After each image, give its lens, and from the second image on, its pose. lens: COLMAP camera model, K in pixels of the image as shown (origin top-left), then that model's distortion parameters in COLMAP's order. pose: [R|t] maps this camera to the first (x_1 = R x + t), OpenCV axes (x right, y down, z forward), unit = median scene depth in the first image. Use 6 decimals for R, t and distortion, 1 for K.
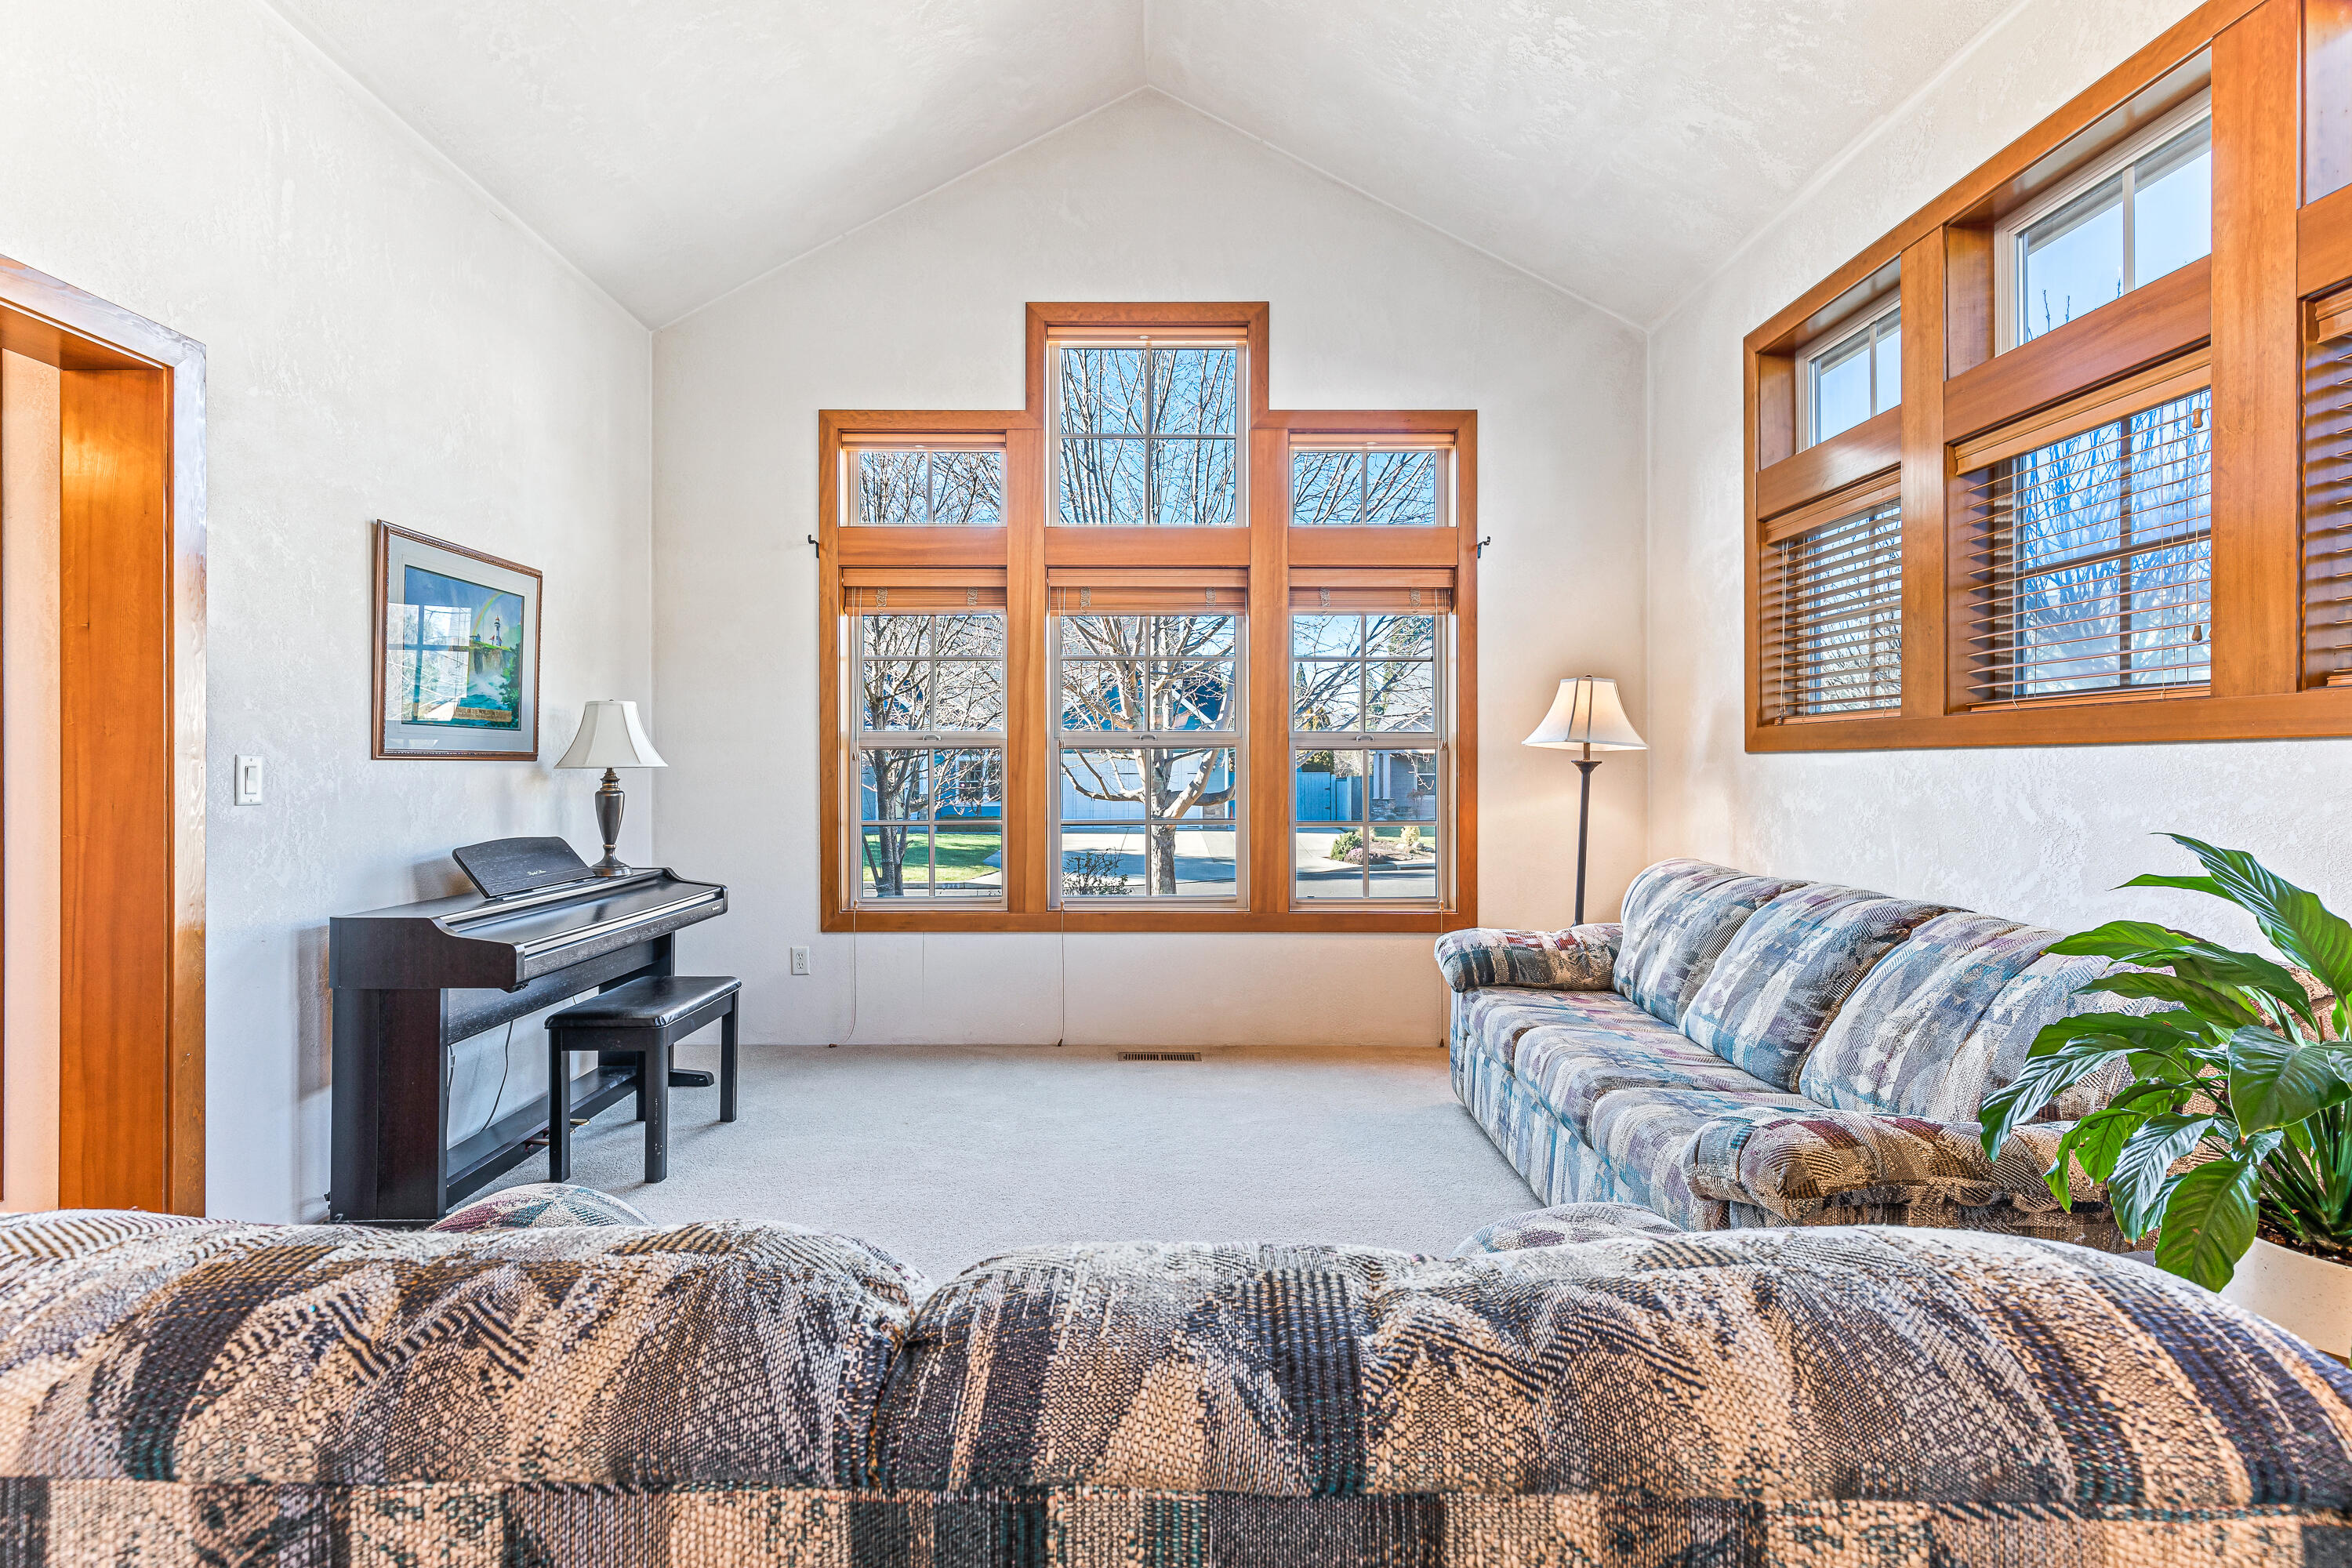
lens RADIAL K [[1068.6, 0, 1176.0], [0, 1068.6, 784.0], [0, 0, 1]] dist [0.004404, 0.000697]
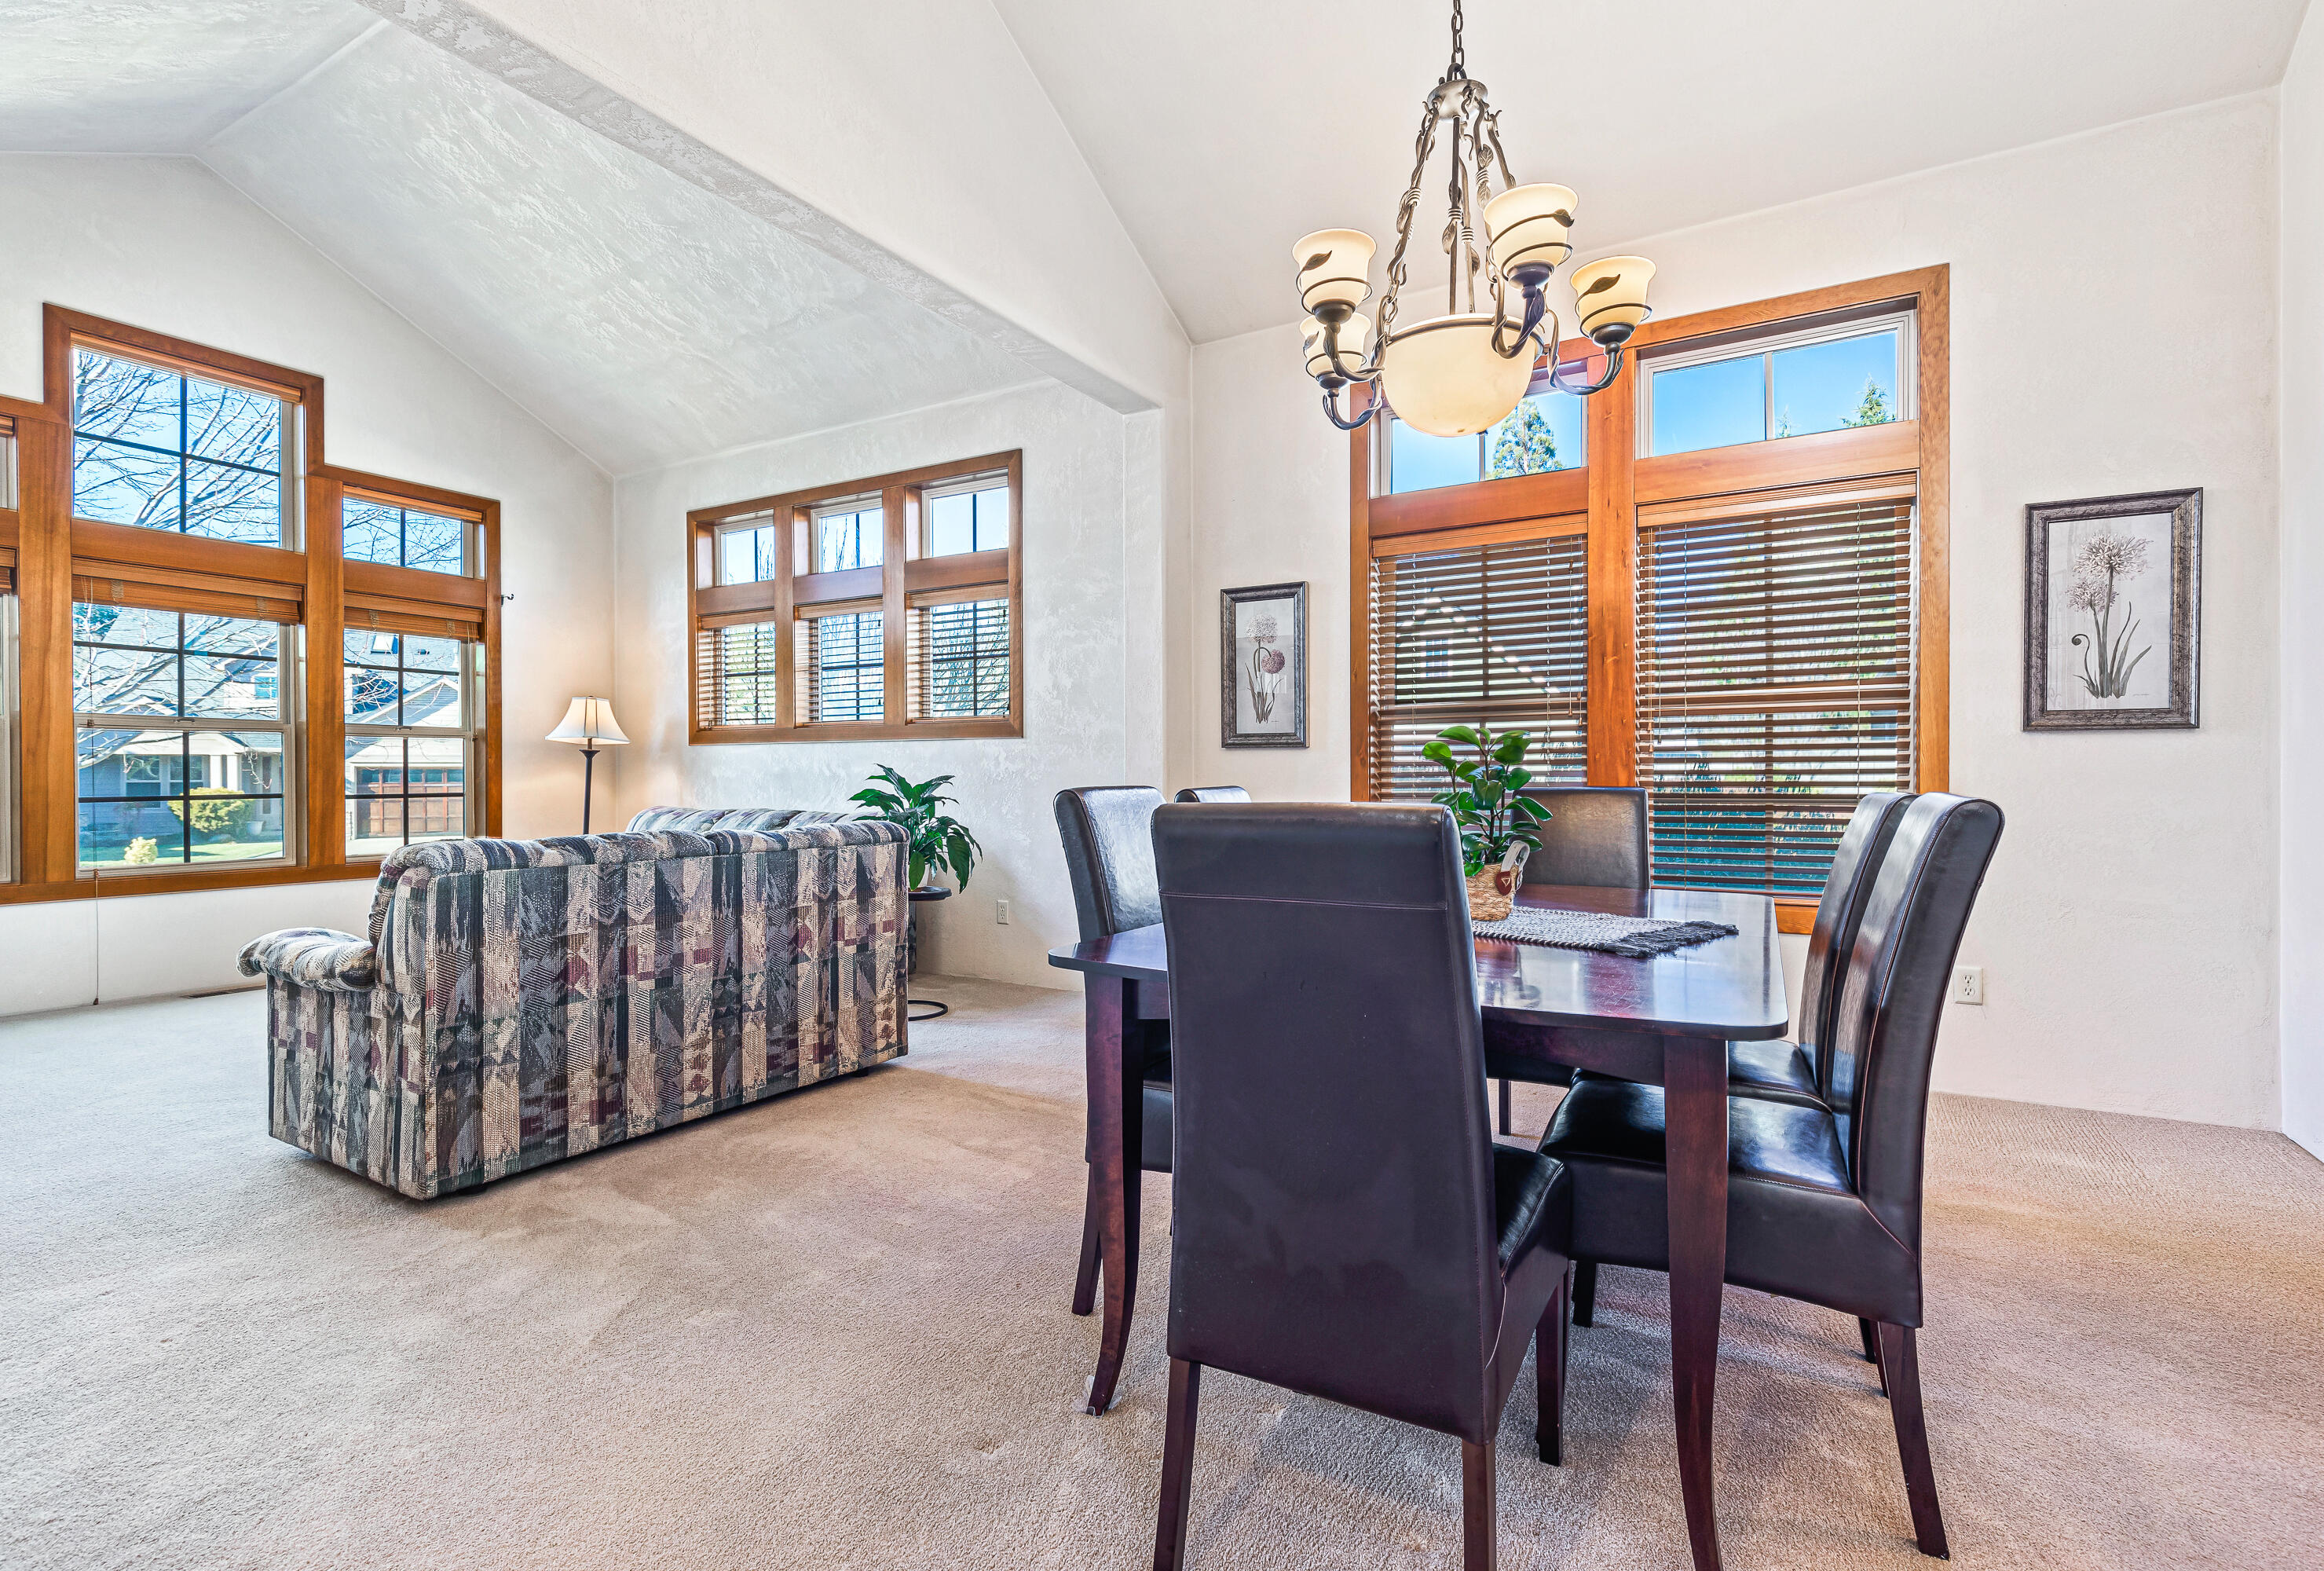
lens RADIAL K [[1116.9, 0, 1162.0], [0, 1116.9, 785.5], [0, 0, 1]] dist [-0.001661, 0.000074]
pose [[0.526491, -0.000661, 0.850180, -0.568795], [0.009000, 0.999948, -0.004796, 0.046136], [-0.850133, 0.010176, 0.526470, -0.578505]]
